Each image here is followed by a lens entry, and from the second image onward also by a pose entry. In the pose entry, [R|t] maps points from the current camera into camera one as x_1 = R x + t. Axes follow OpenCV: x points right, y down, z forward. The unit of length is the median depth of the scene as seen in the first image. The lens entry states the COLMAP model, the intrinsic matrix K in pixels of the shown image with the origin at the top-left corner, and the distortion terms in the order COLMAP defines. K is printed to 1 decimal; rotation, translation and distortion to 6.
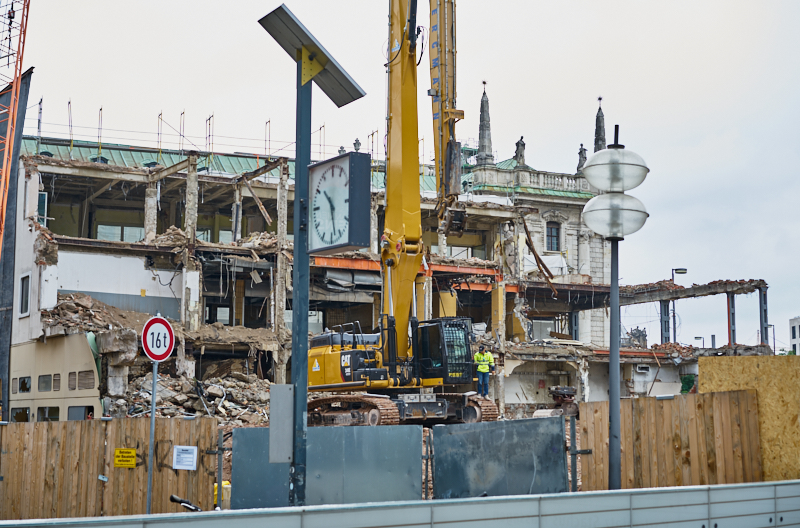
lens RADIAL K [[1249.3, 0, 399.1], [0, 1249.3, 251.9], [0, 0, 1]] dist [0.002084, 0.000000]
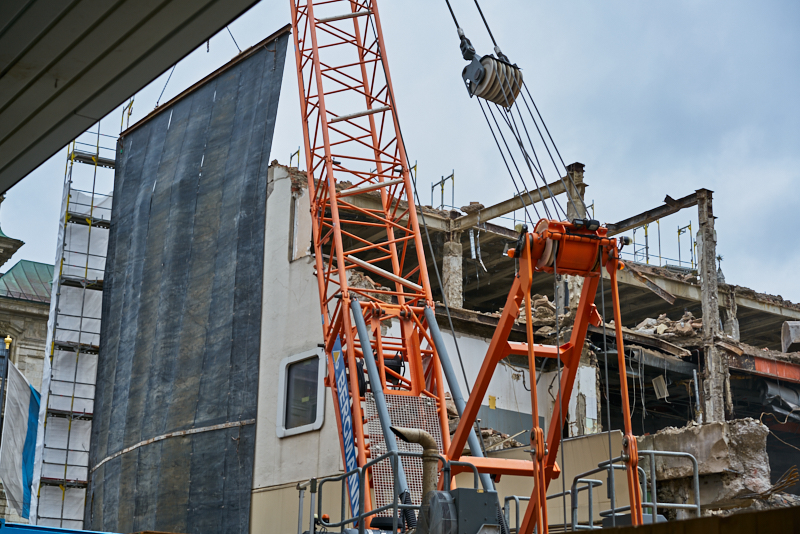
lens RADIAL K [[1249.3, 0, 391.8], [0, 1249.3, 264.5], [0, 0, 1]] dist [0.002084, 0.000000]
pose [[0.994757, 0.047477, 0.090576, -0.299812], [-0.031938, 0.985631, -0.165864, 0.065381], [-0.097149, 0.162102, 0.981980, 0.434841]]
